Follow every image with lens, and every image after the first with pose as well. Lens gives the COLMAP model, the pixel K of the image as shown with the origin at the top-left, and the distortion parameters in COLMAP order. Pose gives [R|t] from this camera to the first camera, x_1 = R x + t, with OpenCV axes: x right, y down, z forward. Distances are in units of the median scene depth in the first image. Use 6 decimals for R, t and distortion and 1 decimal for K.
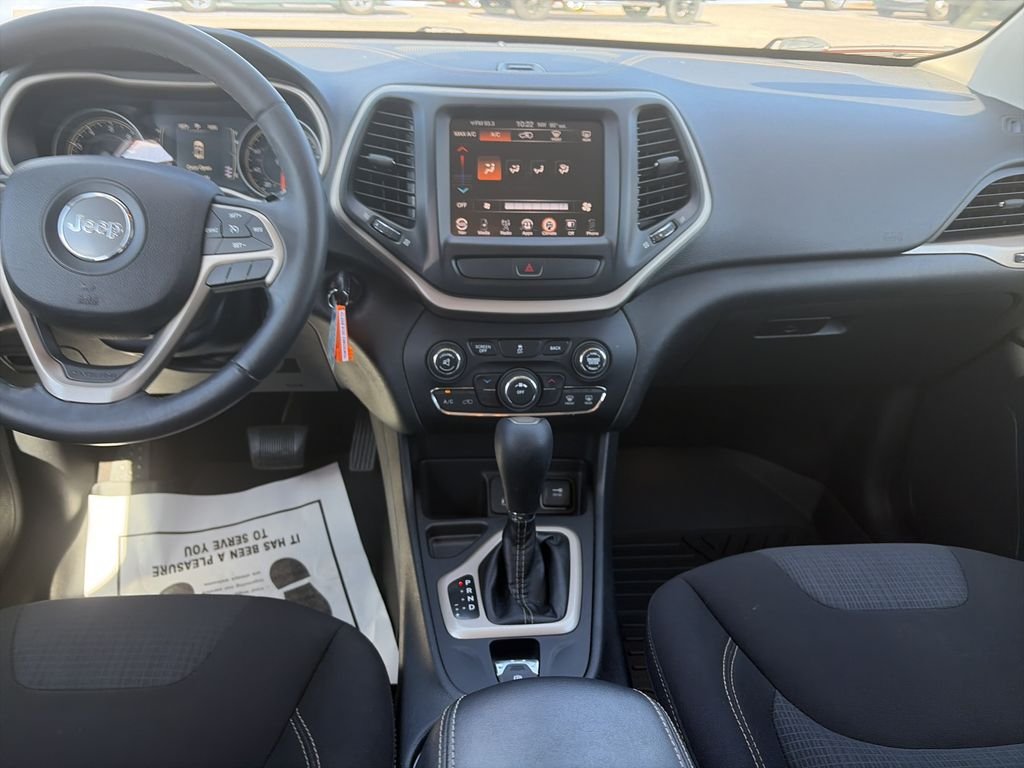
lens RADIAL K [[806.8, 0, 510.7], [0, 806.8, 377.7], [0, 0, 1]] dist [0.021190, -0.025031]
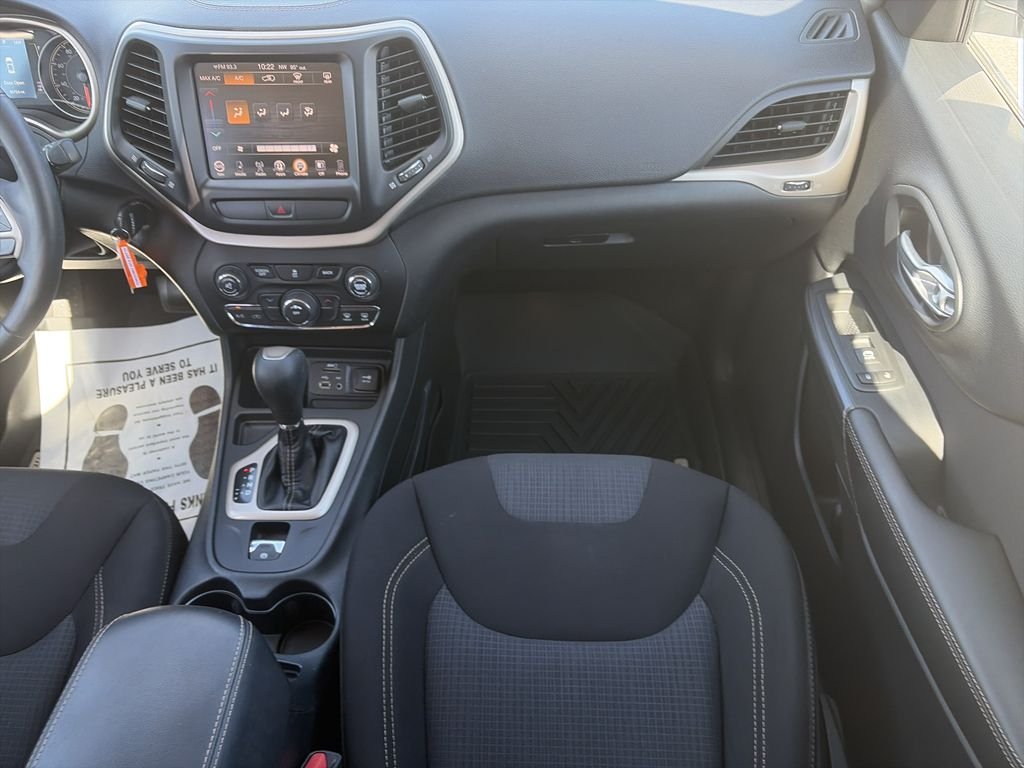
lens RADIAL K [[806.8, 0, 505.1], [0, 806.8, 393.7], [0, 0, 1]] dist [0.021190, -0.025031]
pose [[0.991137, 0.050382, -0.122918, 0.451293], [-0.002584, 0.932425, 0.361353, -0.289147], [0.132817, -0.357833, 0.924292, -0.057642]]
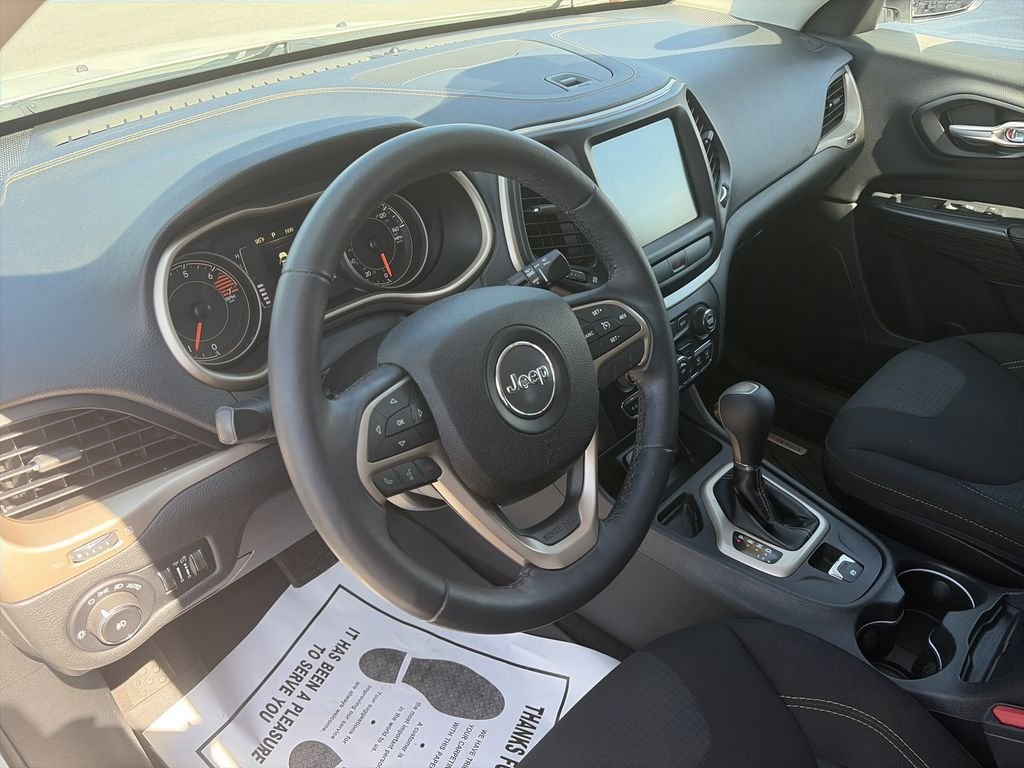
lens RADIAL K [[806.8, 0, 517.6], [0, 806.8, 385.9], [0, 0, 1]] dist [0.021190, -0.025031]
pose [[0.733229, -0.412044, 0.540921, -0.773681], [0.345529, 0.910909, 0.225509, -0.295960], [-0.585649, 0.021554, 0.810278, 0.226595]]
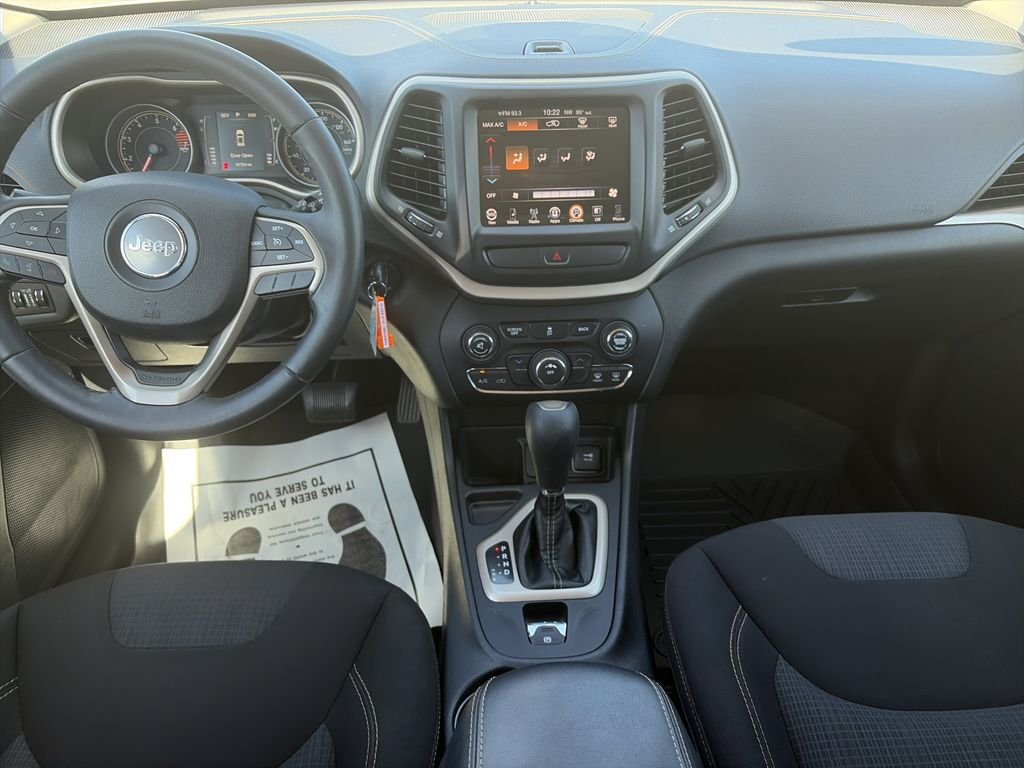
lens RADIAL K [[806.8, 0, 509.3], [0, 806.8, 394.2], [0, 0, 1]] dist [0.021190, -0.025031]
pose [[0.997851, -0.009145, -0.064875, 0.026583], [0.017960, 0.990459, 0.136631, -0.099128], [0.063007, -0.137503, 0.988495, -0.055837]]
